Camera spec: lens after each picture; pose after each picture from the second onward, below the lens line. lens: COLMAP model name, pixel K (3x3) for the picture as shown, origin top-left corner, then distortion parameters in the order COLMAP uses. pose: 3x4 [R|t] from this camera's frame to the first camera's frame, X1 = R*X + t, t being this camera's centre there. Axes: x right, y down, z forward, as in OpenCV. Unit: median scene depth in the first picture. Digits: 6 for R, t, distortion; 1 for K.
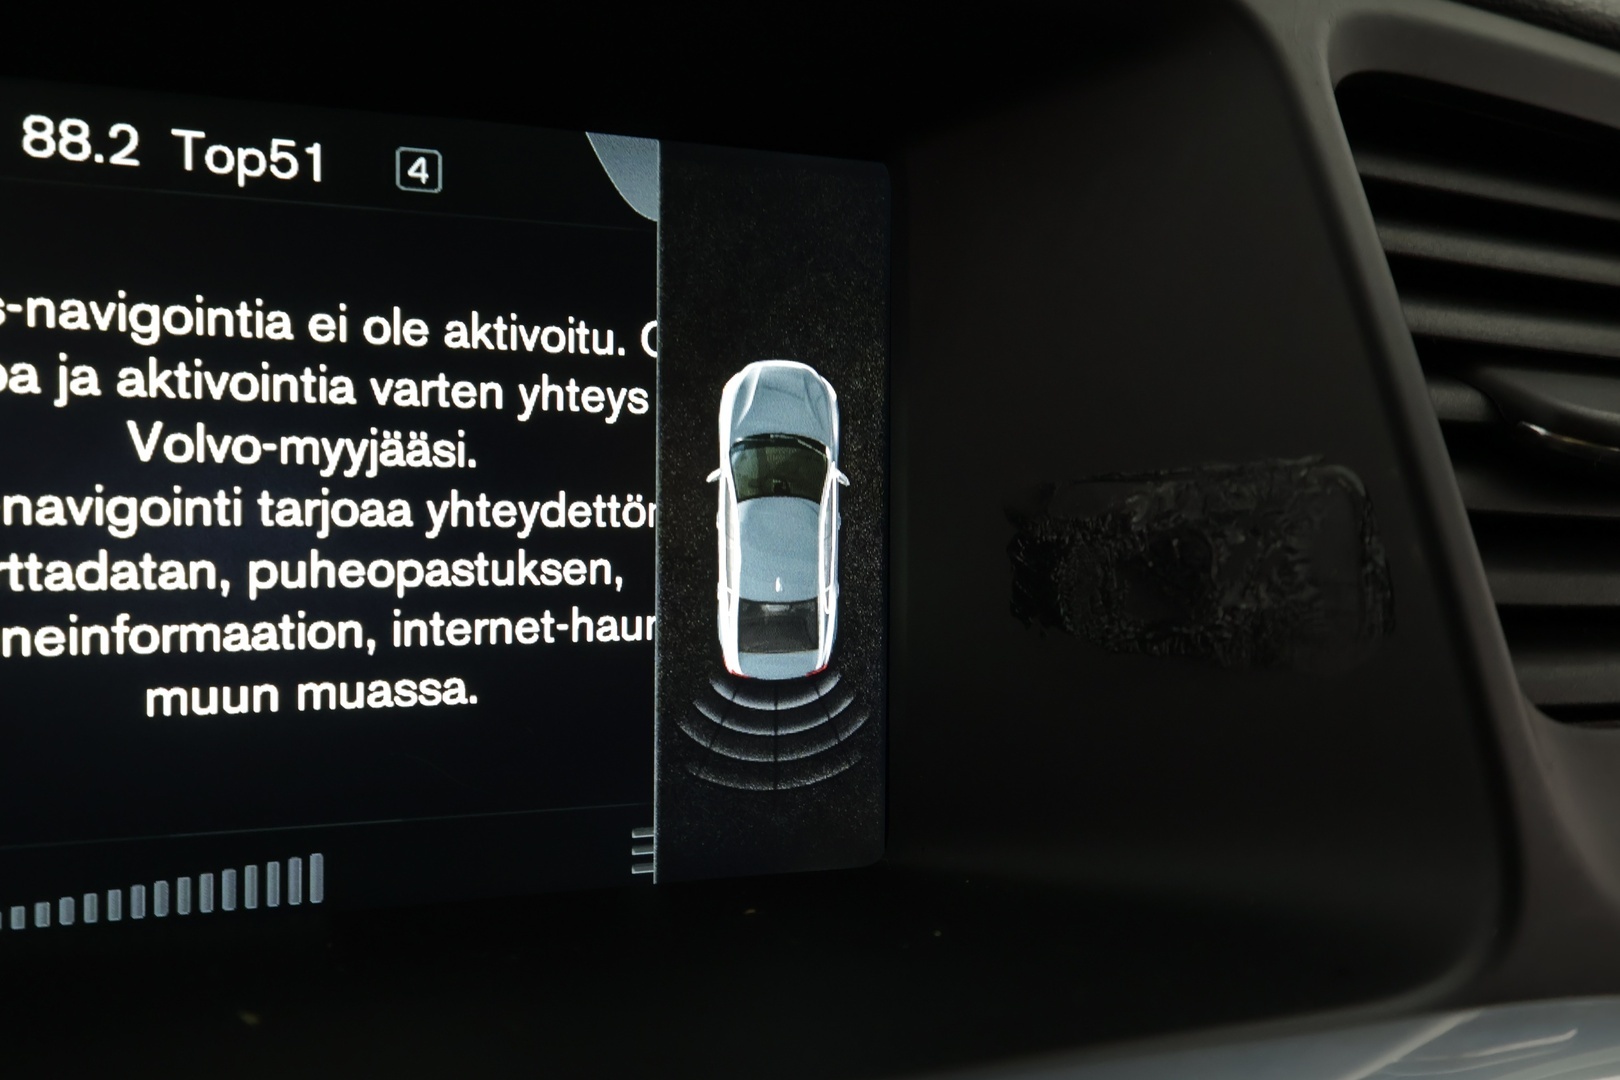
lens RADIAL K [[1336.9, 0, 810.0], [0, 1336.9, 540.0], [0, 0, 1]] dist [0.005447, 0.001464]
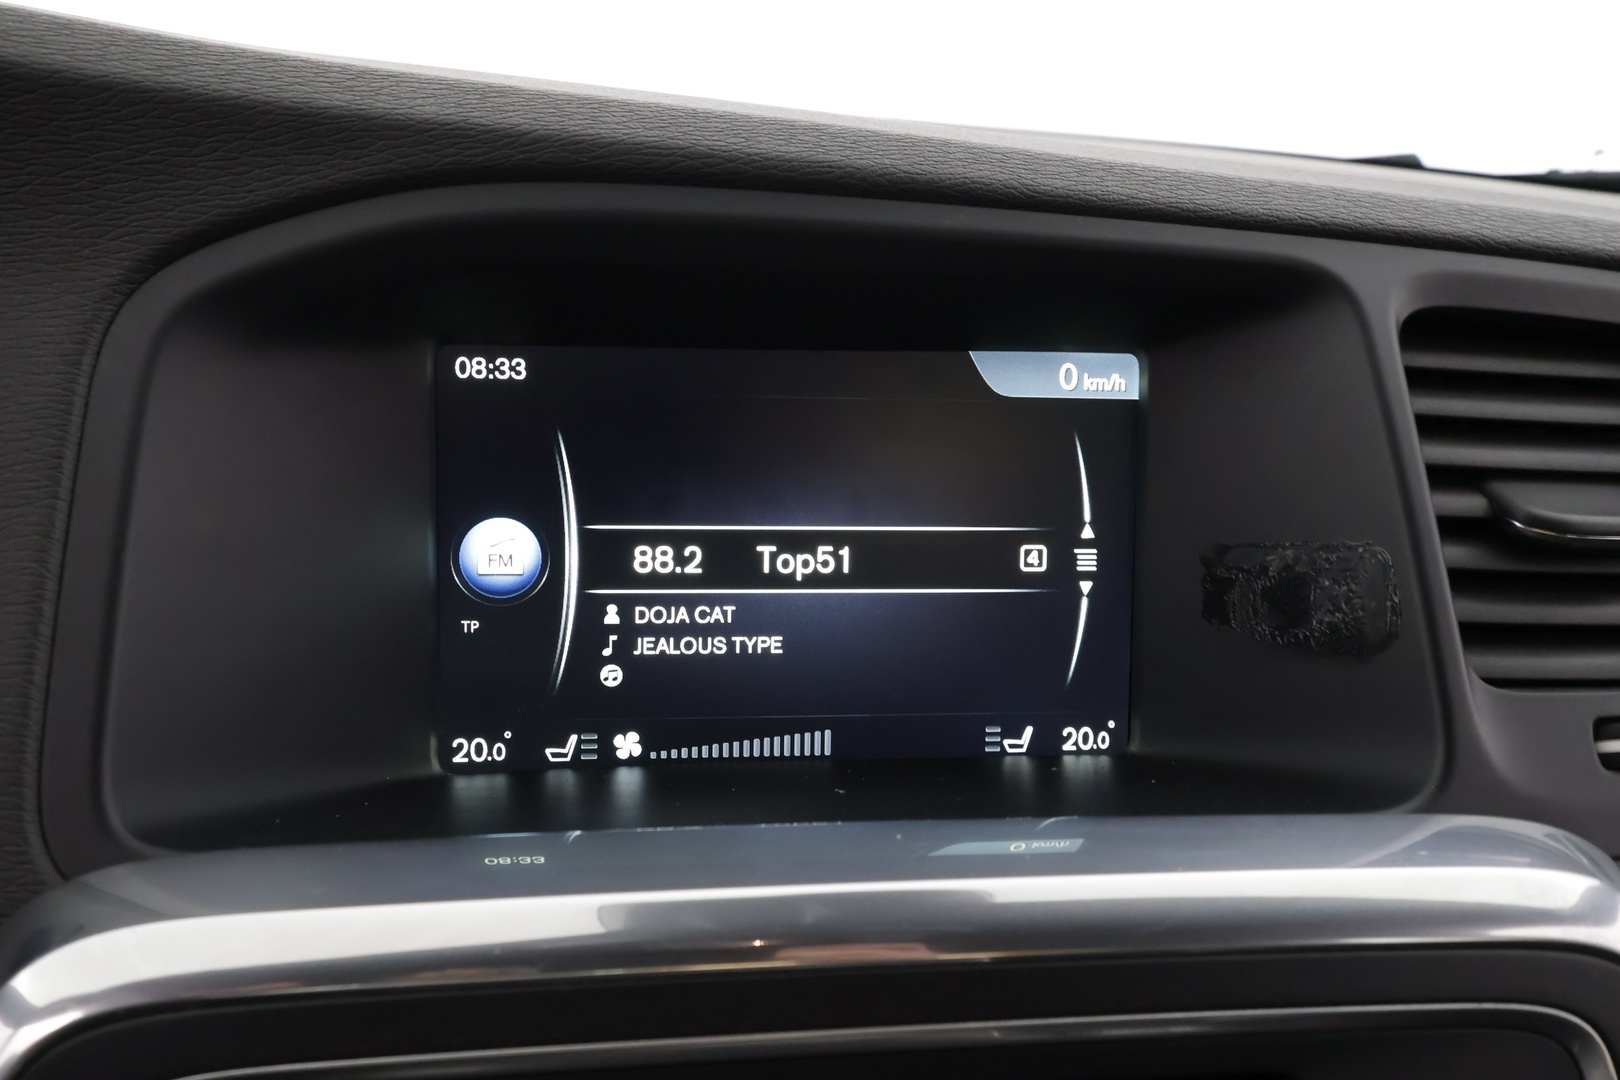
lens RADIAL K [[1338.5, 0, 810.0], [0, 1338.5, 540.0], [0, 0, 1]] dist [0.041477, 0.000293]
pose [[0.983105, 0.018016, -0.182156, -0.043050], [-0.010581, 0.999074, 0.041706, -0.123943], [0.182738, -0.039074, 0.982385, -0.916229]]
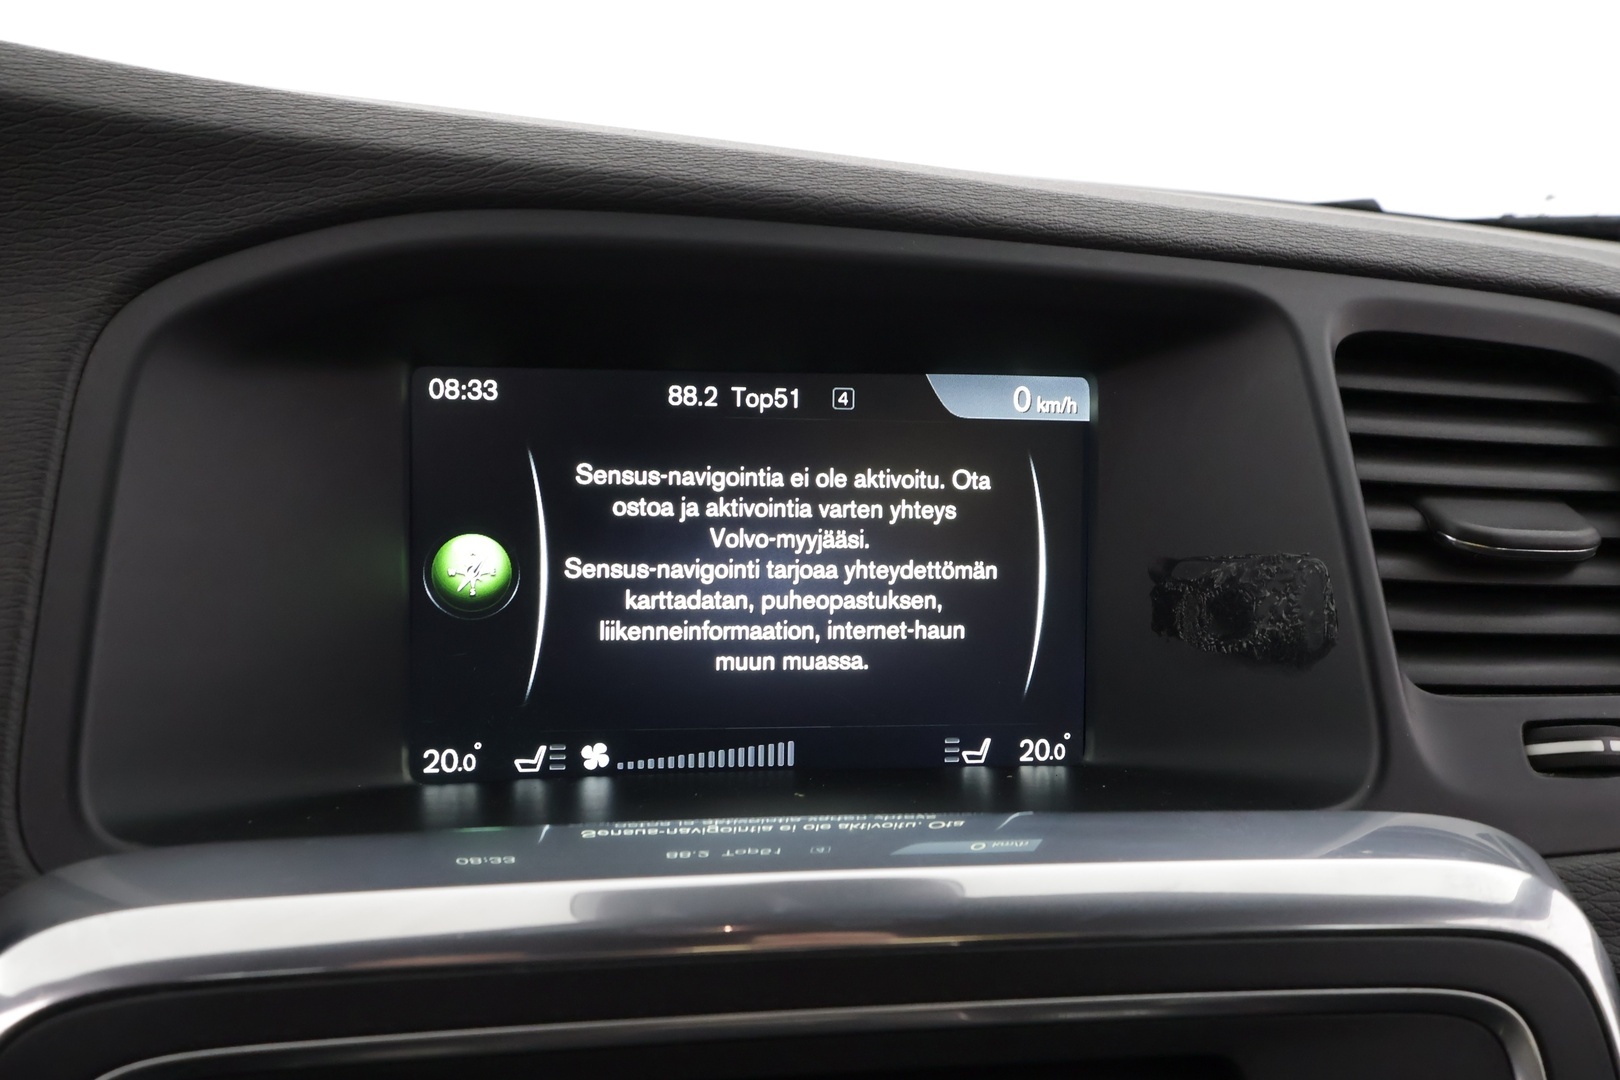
lens RADIAL K [[1338.5, 0, 810.0], [0, 1338.5, 540.0], [0, 0, 1]] dist [0.041477, 0.000293]
pose [[0.985071, 0.009825, -0.171868, 0.001785], [-0.008914, 0.999942, 0.006071, -0.080000], [0.171918, -0.004449, 0.985101, -0.974294]]
